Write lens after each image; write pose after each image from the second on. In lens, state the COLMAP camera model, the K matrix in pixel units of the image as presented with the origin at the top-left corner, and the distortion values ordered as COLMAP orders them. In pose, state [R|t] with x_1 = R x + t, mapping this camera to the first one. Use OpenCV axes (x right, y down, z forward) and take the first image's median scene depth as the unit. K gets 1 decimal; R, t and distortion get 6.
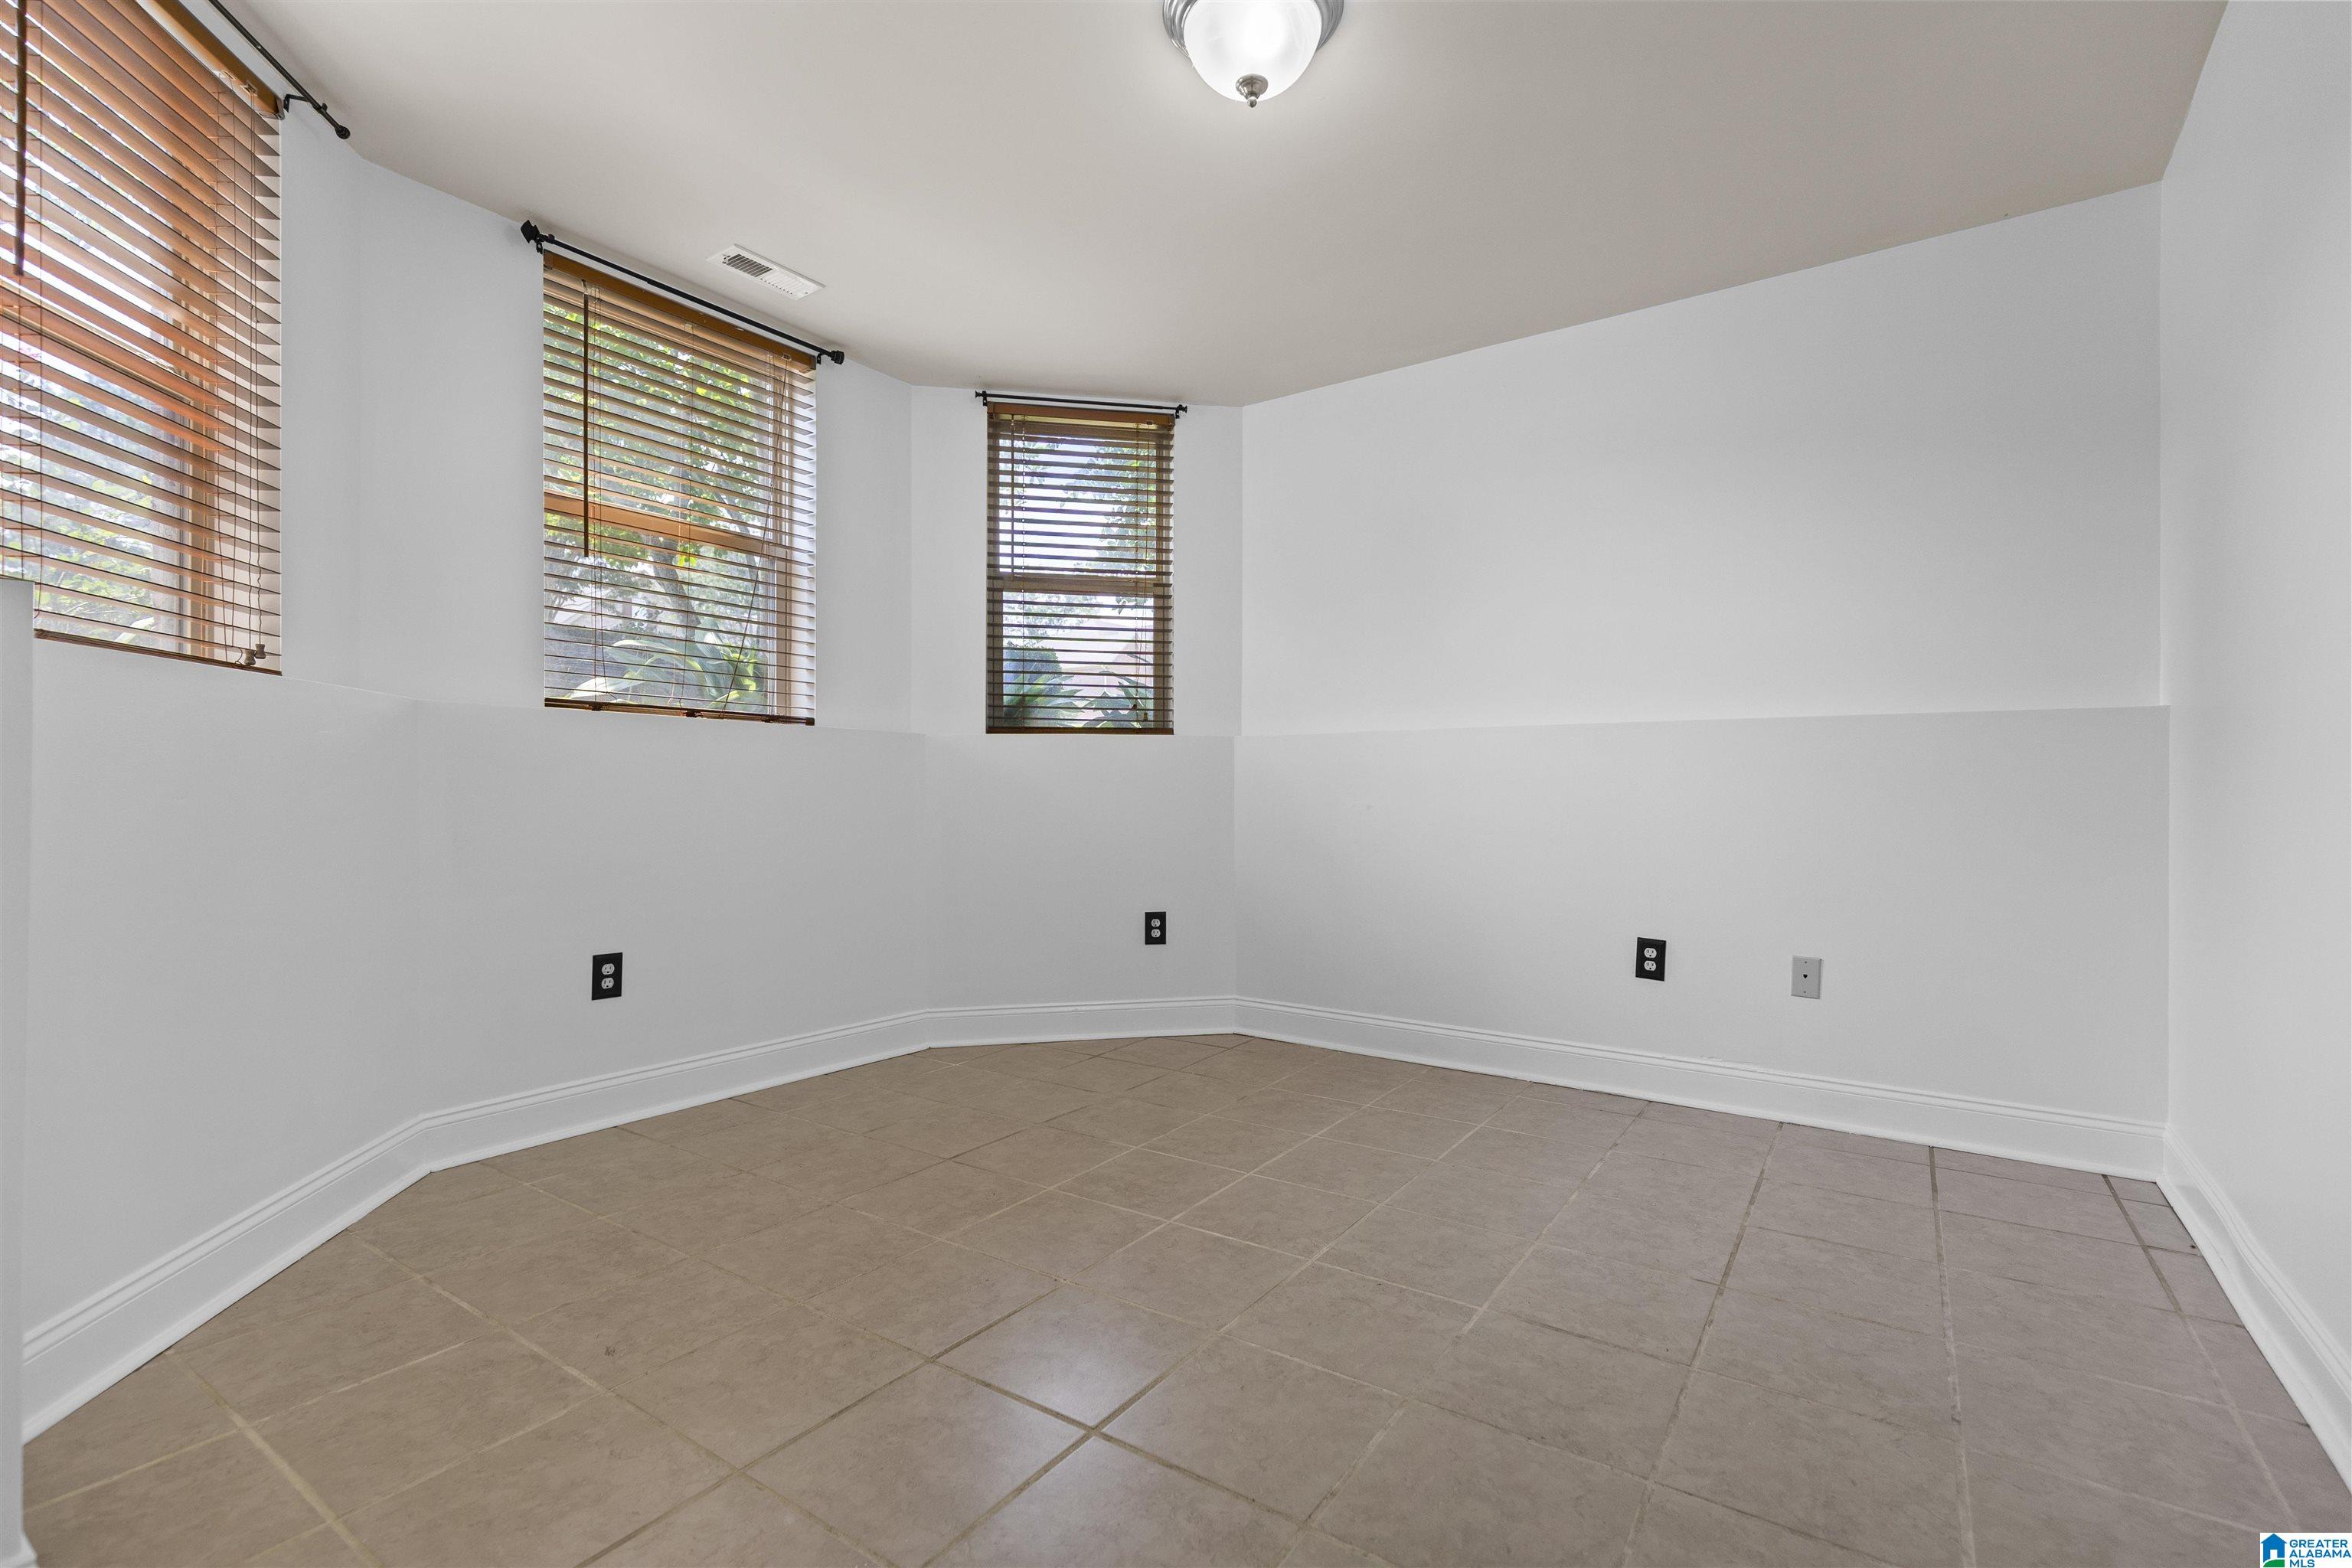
lens RADIAL K [[1067.7, 0, 1181.7], [0, 1067.7, 788.2], [0, 0, 1]] dist [0.010619, -0.000427]
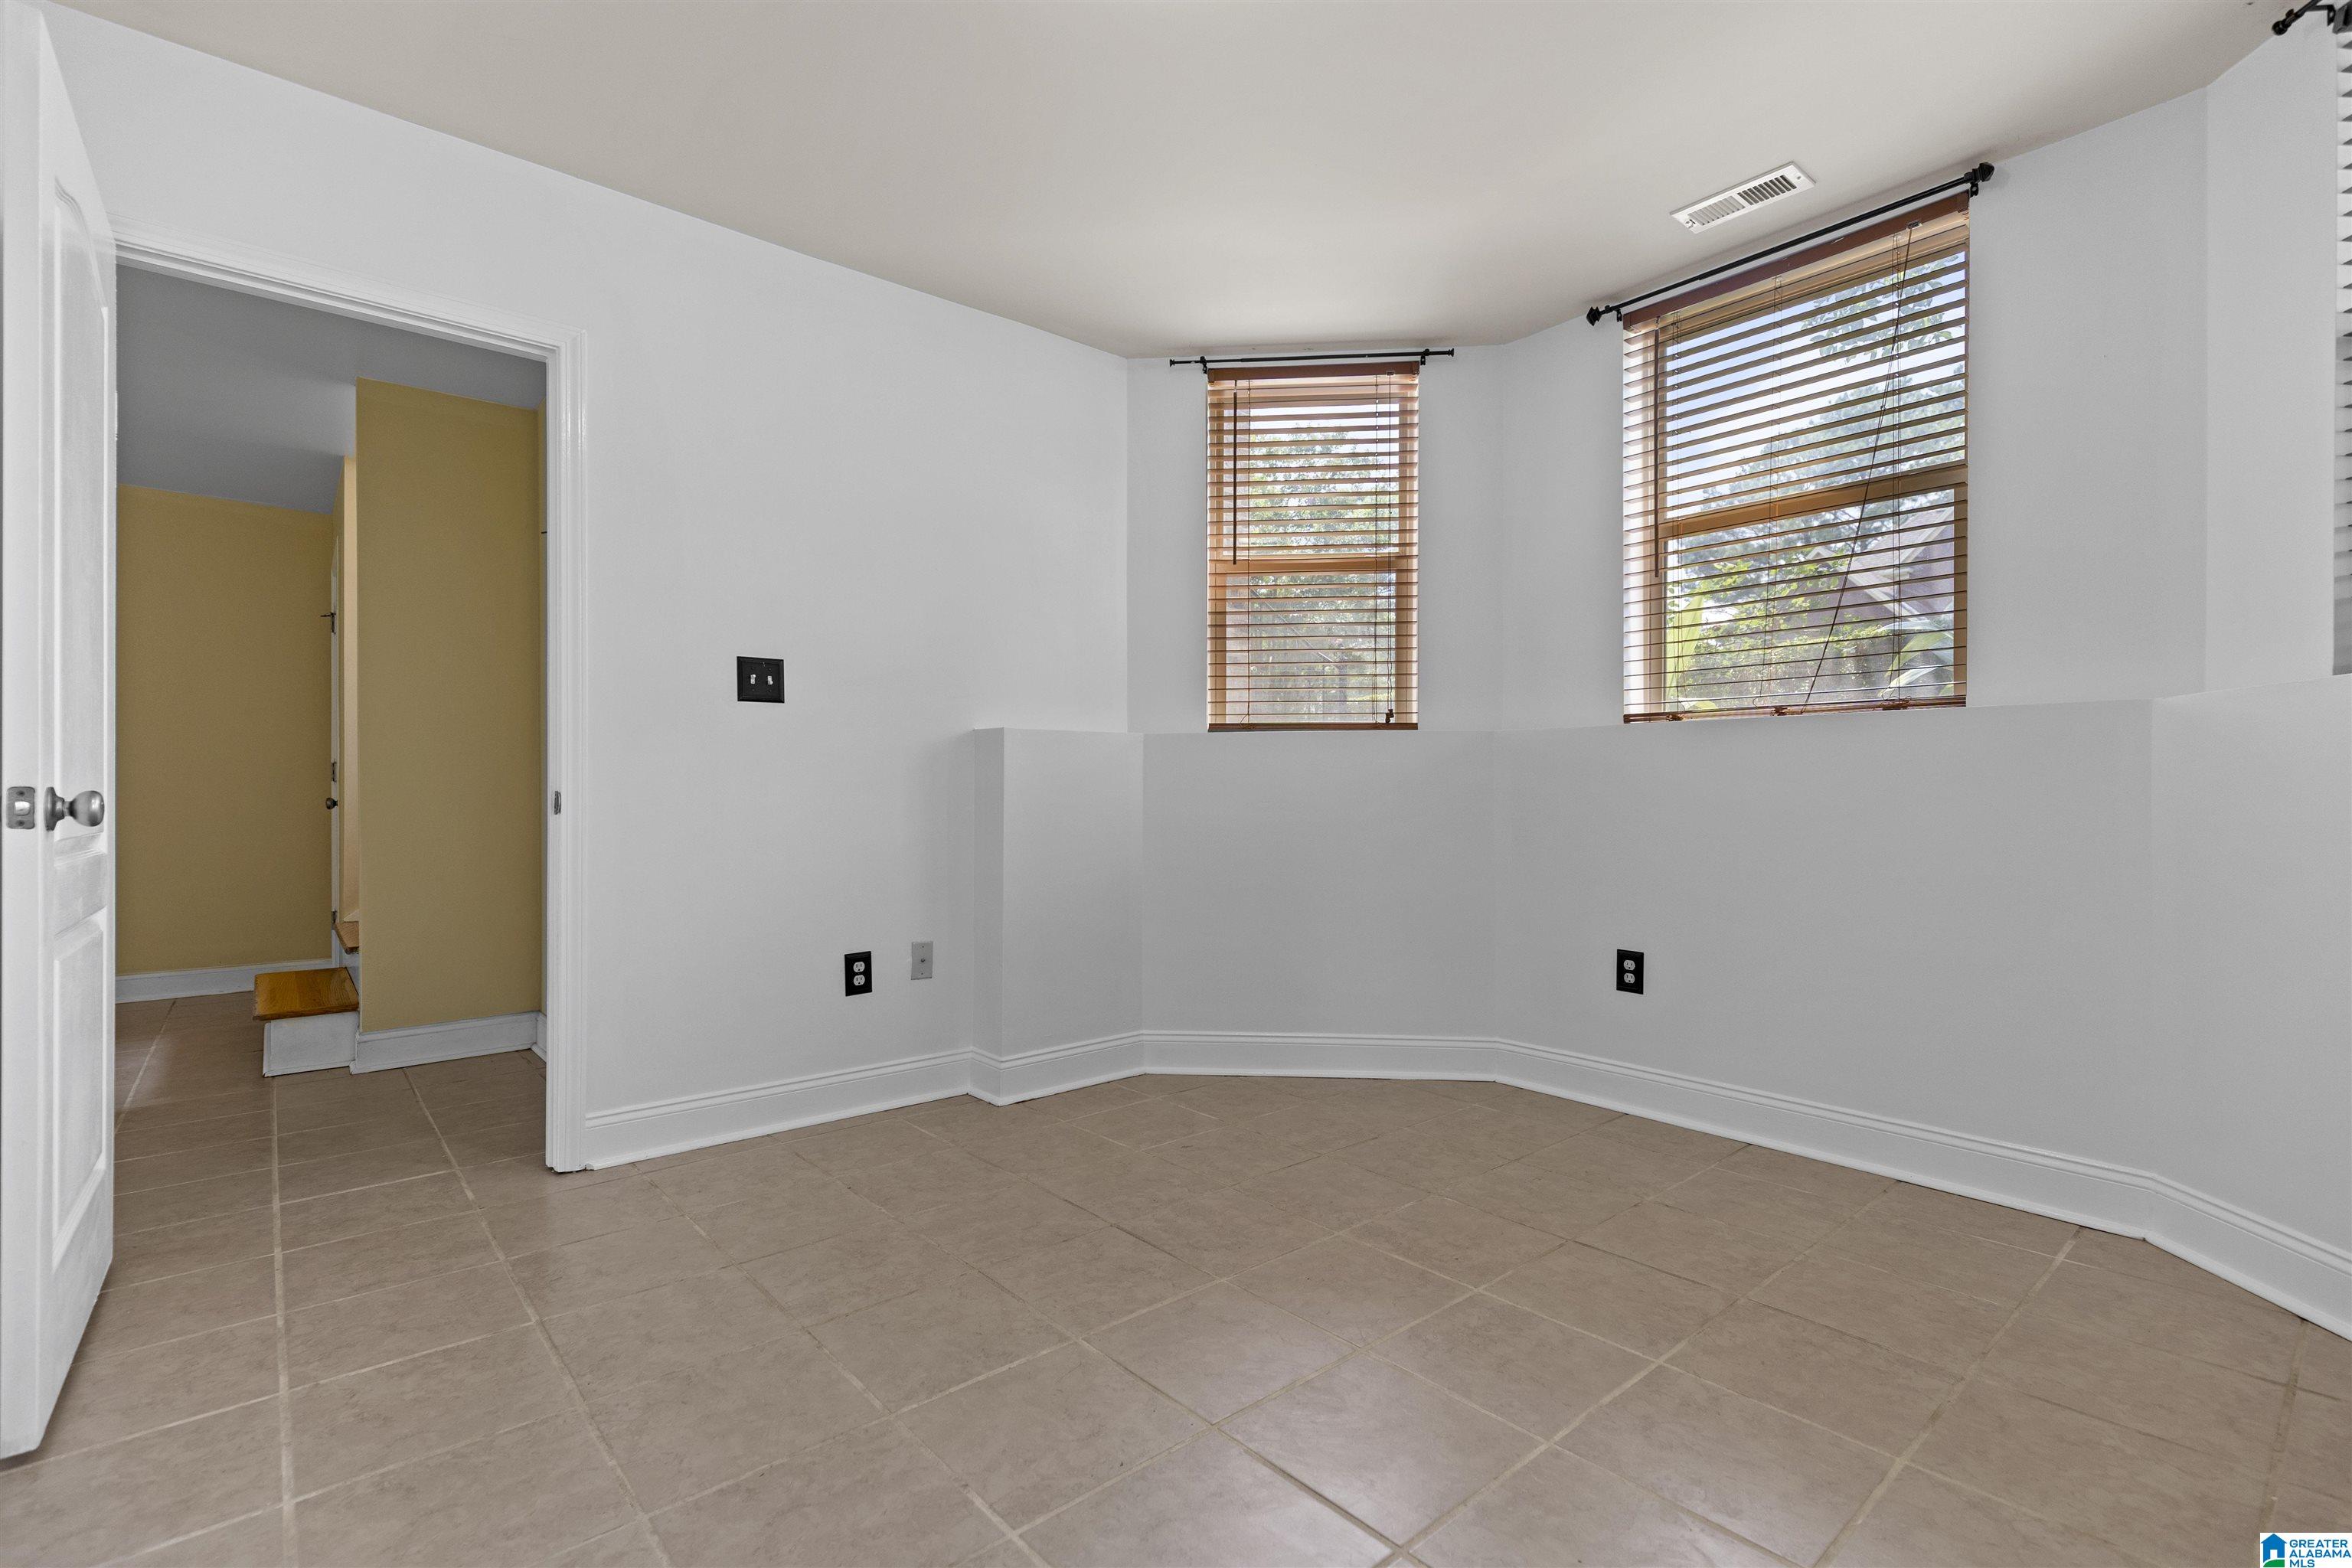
lens RADIAL K [[1064.6, 0, 1176.8], [0, 1064.6, 800.9], [0, 0, 1]] dist [0.012643, 0.000041]
pose [[-0.262733, 0.003127, -0.964864, 0.657628], [0.004211, 0.999989, 0.002094, 0.000989], [0.964859, -0.003513, -0.262743, 0.911132]]
